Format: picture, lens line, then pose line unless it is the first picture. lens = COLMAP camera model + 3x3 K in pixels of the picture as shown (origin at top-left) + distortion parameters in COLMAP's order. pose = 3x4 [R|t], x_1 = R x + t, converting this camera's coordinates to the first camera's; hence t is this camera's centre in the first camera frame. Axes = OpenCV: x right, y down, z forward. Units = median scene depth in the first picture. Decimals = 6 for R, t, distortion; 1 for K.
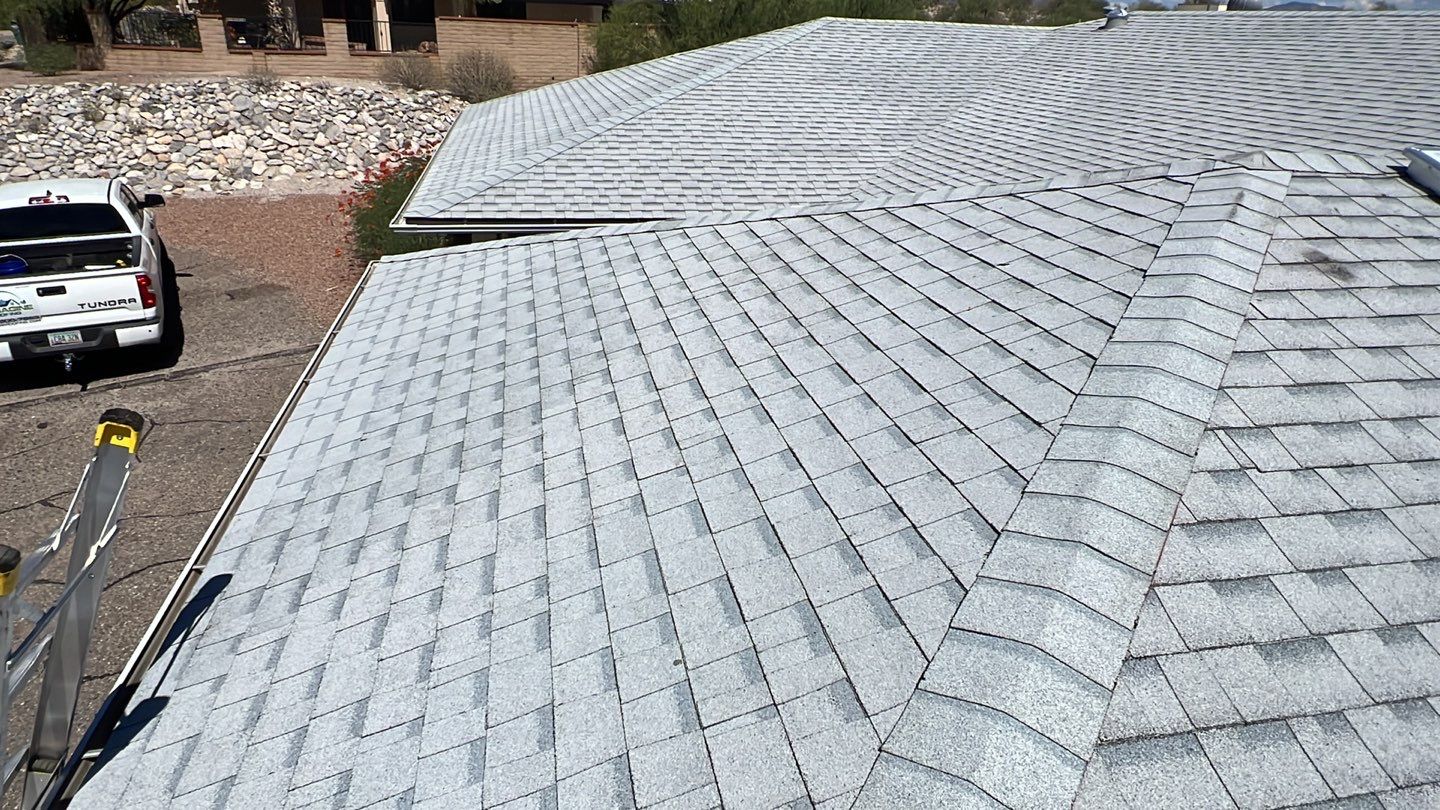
lens RADIAL K [[893.5, 0, 716.3], [0, 893.5, 402.9], [0, 0, 1]] dist [0.000834, -0.002184]
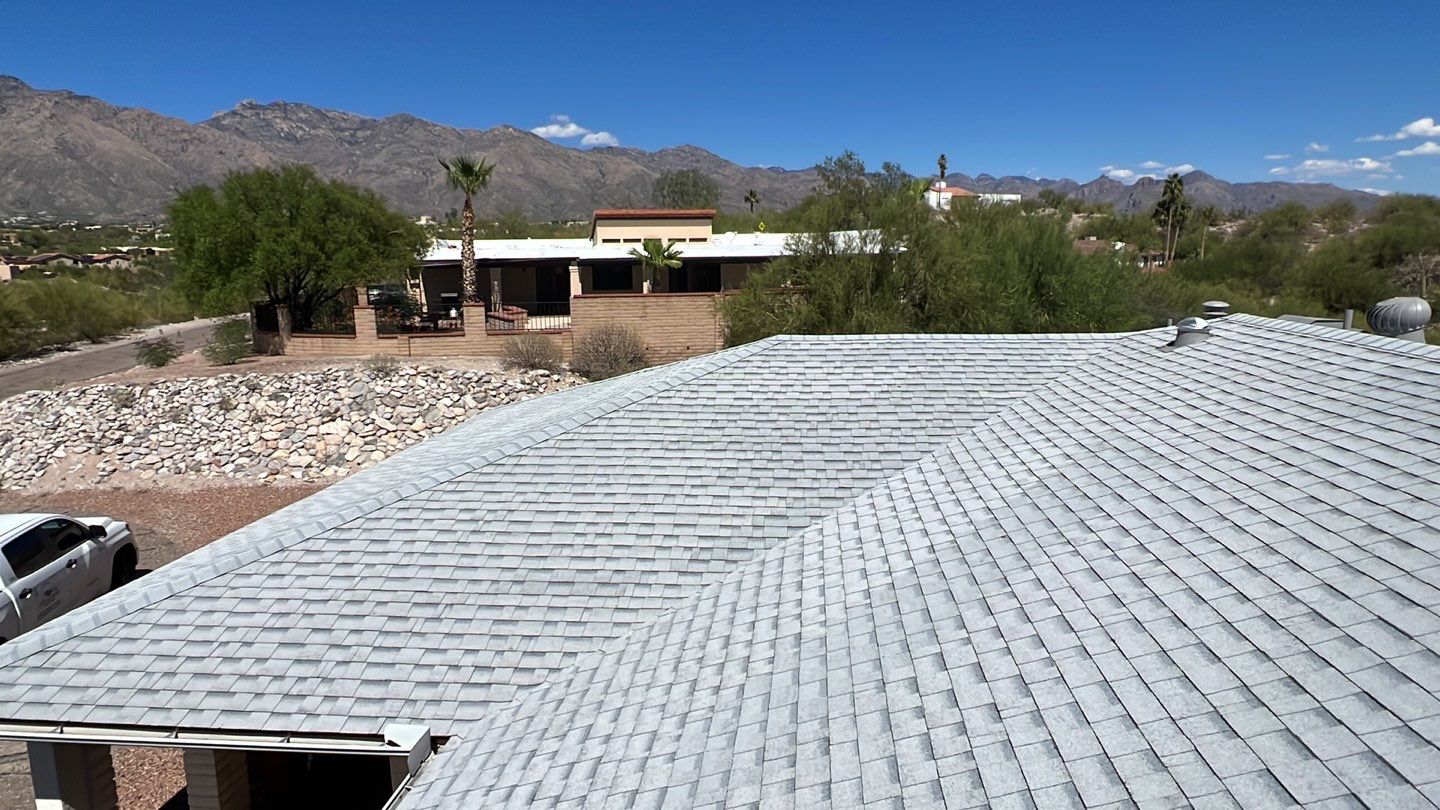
lens RADIAL K [[893.5, 0, 721.5], [0, 893.5, 402.1], [0, 0, 1]] dist [0.000834, -0.002184]
pose [[0.950808, -0.001239, -0.309779, 0.494089], [-0.071369, 0.972216, -0.222942, -0.318614], [0.301448, 0.234084, 0.924302, 0.462278]]
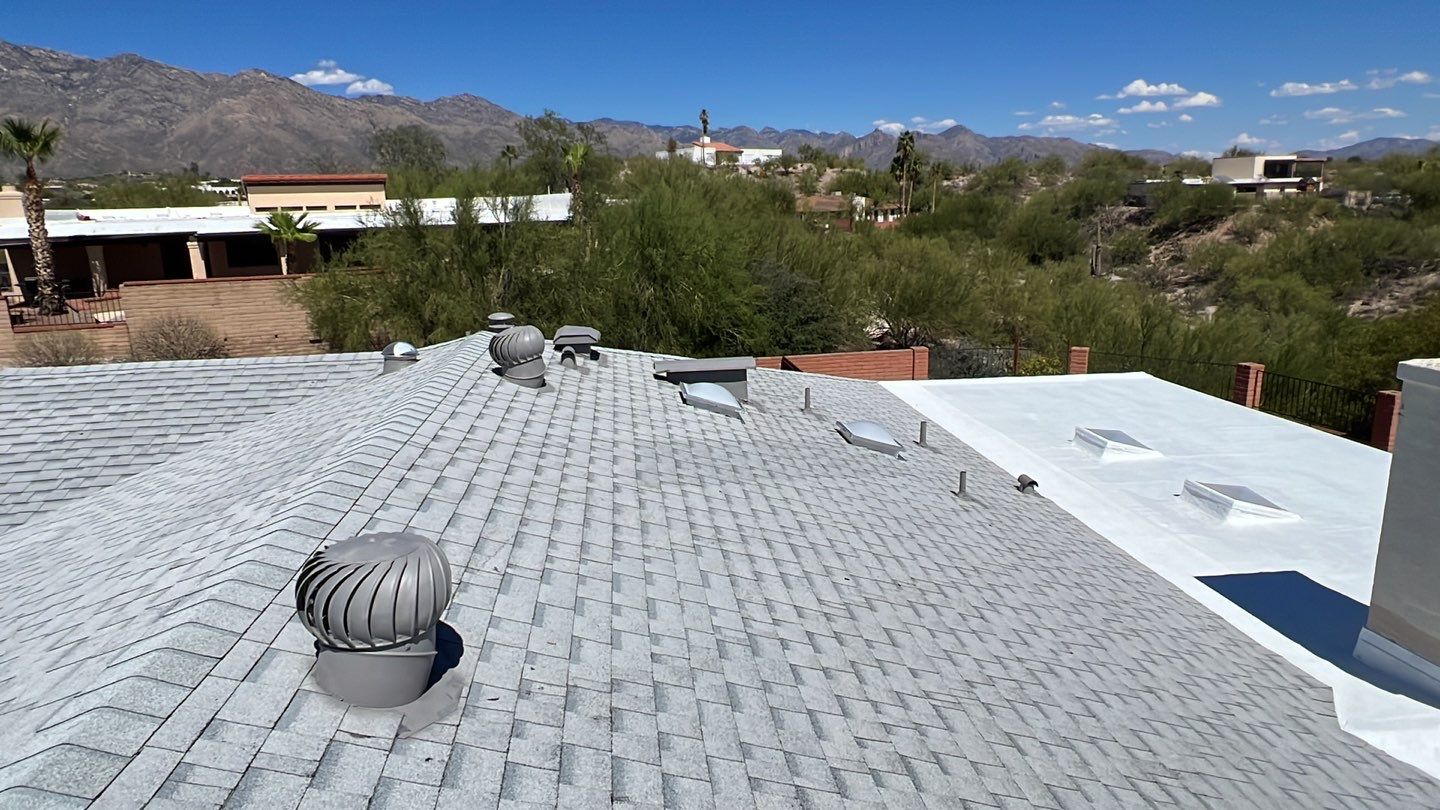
lens RADIAL K [[893.5, 0, 722.1], [0, 893.5, 399.3], [0, 0, 1]] dist [0.000834, -0.002184]
pose [[0.994443, -0.046351, -0.094526, 1.103137], [0.028503, 0.982867, -0.182096, -0.436836], [0.101347, 0.178390, 0.978727, 0.666648]]
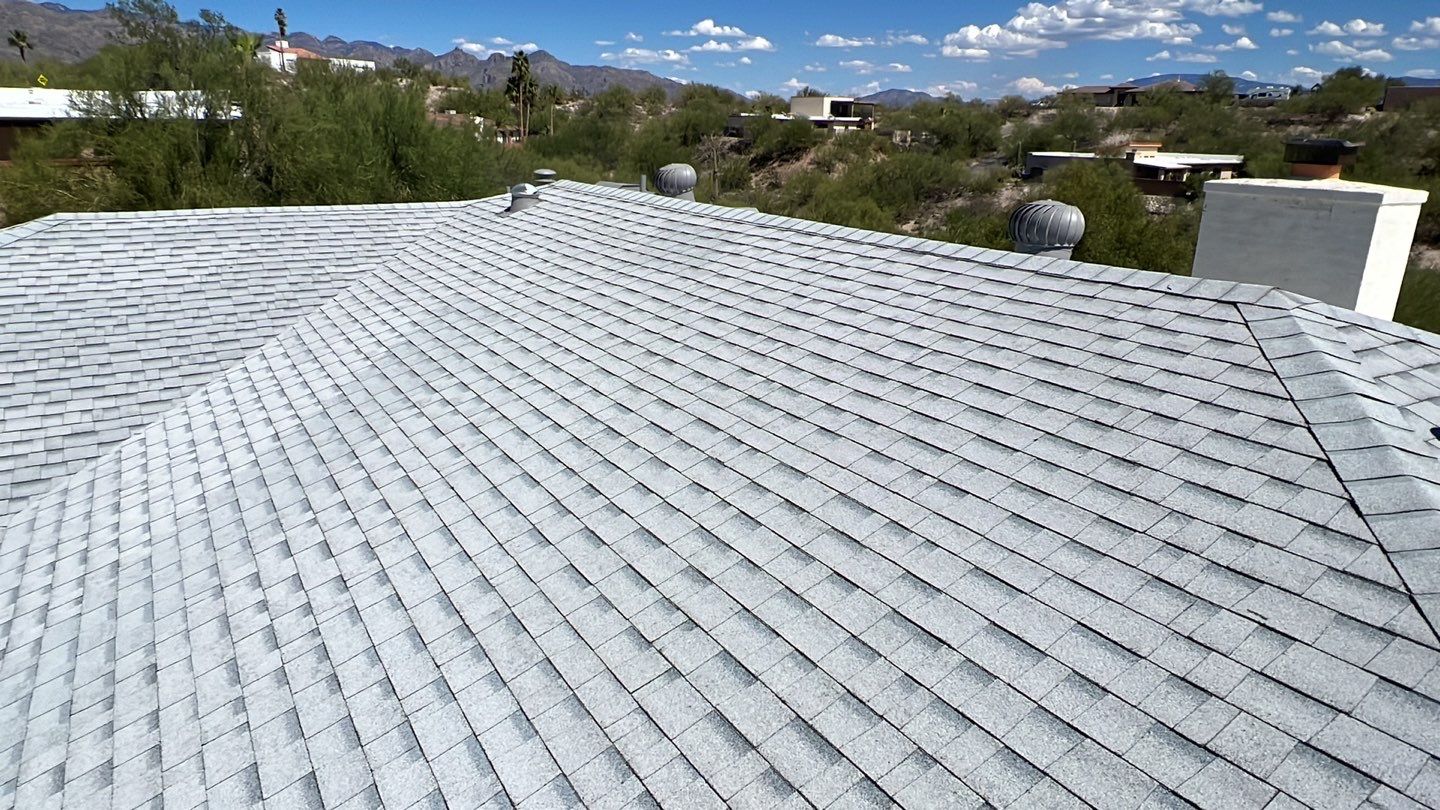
lens RADIAL K [[893.5, 0, 720.7], [0, 893.5, 396.7], [0, 0, 1]] dist [0.000834, -0.002184]
pose [[0.937593, -0.123618, 0.325021, 0.527635], [0.153713, 0.985738, -0.068504, -0.309618], [-0.311917, 0.114189, 0.943223, 0.467164]]
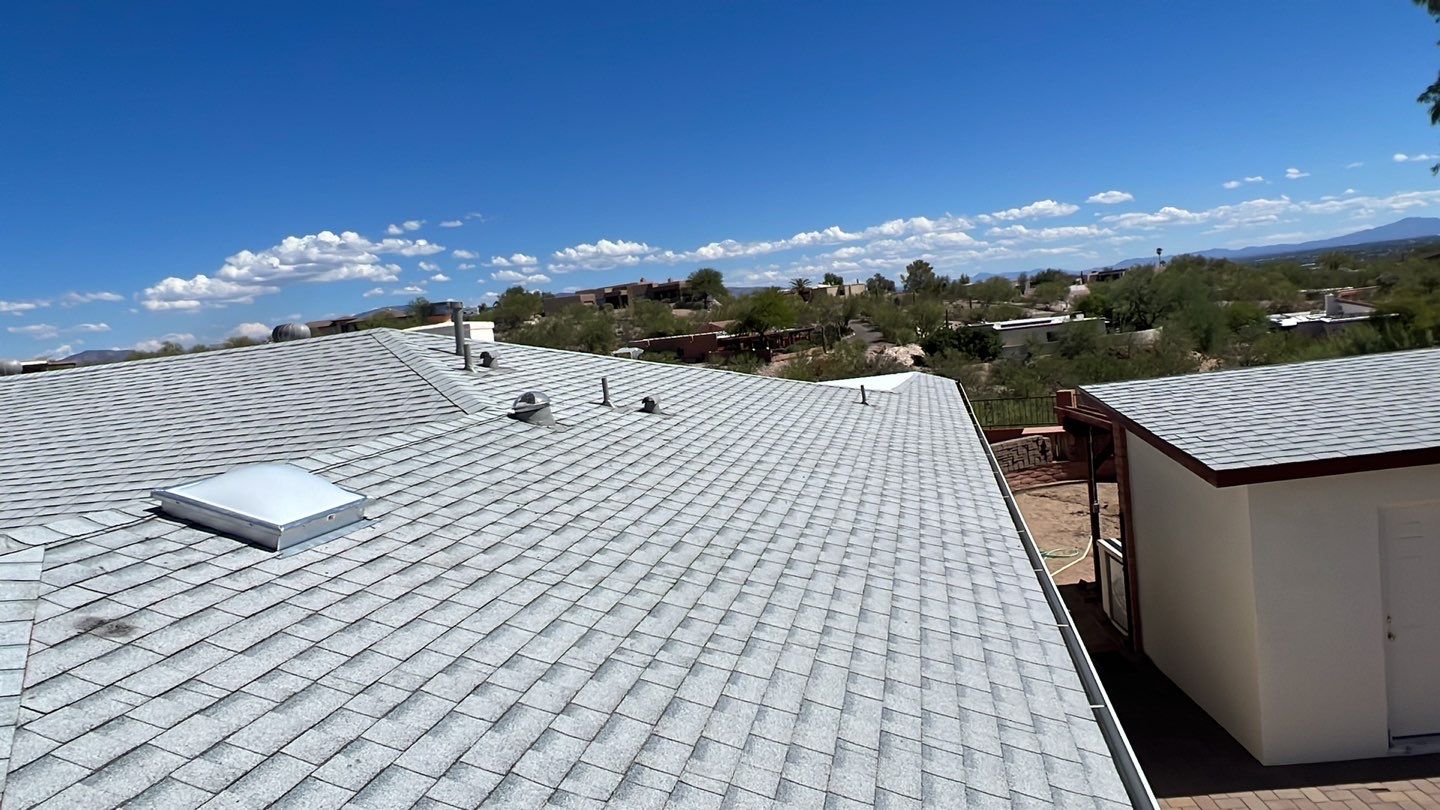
lens RADIAL K [[893.5, 0, 720.3], [0, 893.5, 397.1], [0, 0, 1]] dist [0.000834, -0.002184]
pose [[0.403257, -0.163608, 0.900342, 0.039072], [0.472844, 0.879614, -0.051942, -0.001871], [-0.783455, 0.446667, 0.432072, -0.023230]]
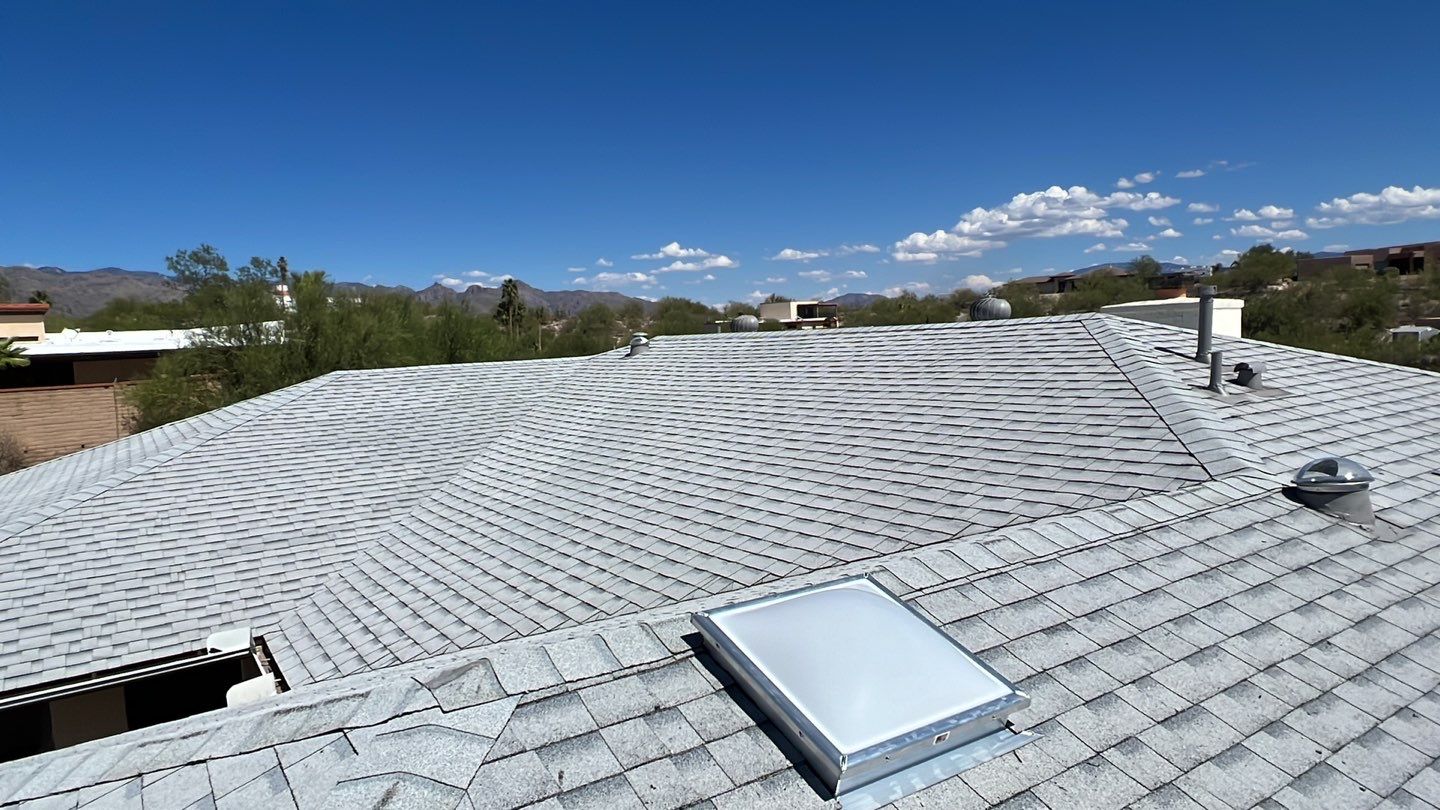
lens RADIAL K [[893.5, 0, 718.2], [0, 893.5, 398.3], [0, 0, 1]] dist [0.000834, -0.002184]
pose [[0.923035, -0.109648, 0.368760, 0.225973], [0.223549, 0.932962, -0.282150, -0.098634], [-0.313102, 0.342870, 0.885668, 0.129862]]
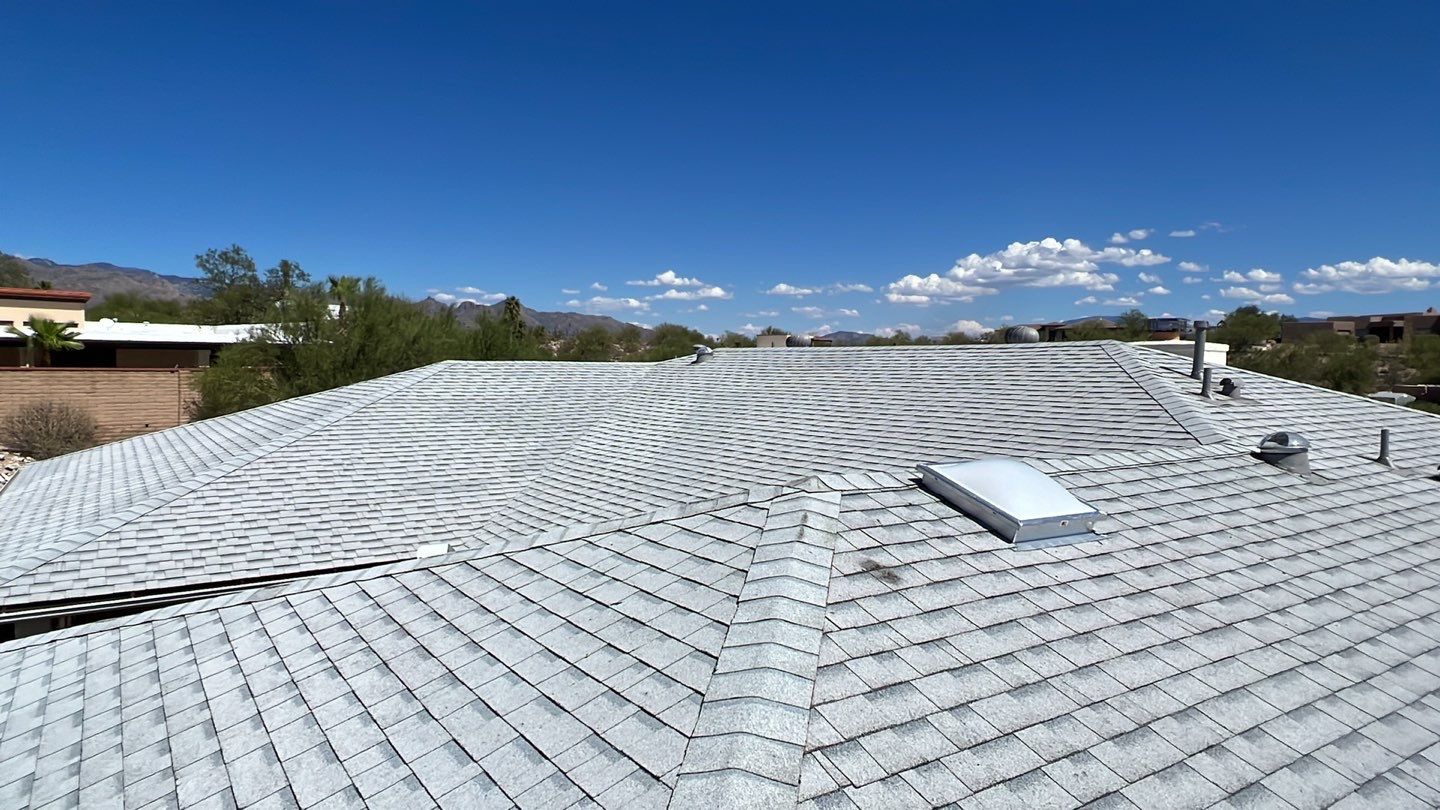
lens RADIAL K [[893.5, 0, 718.0], [0, 893.5, 401.7], [0, 0, 1]] dist [0.000834, -0.002184]
pose [[0.922005, -0.046389, 0.384390, 0.016635], [0.175207, 0.935318, -0.307380, -0.013481], [-0.345268, 0.350753, 0.870495, -0.008488]]
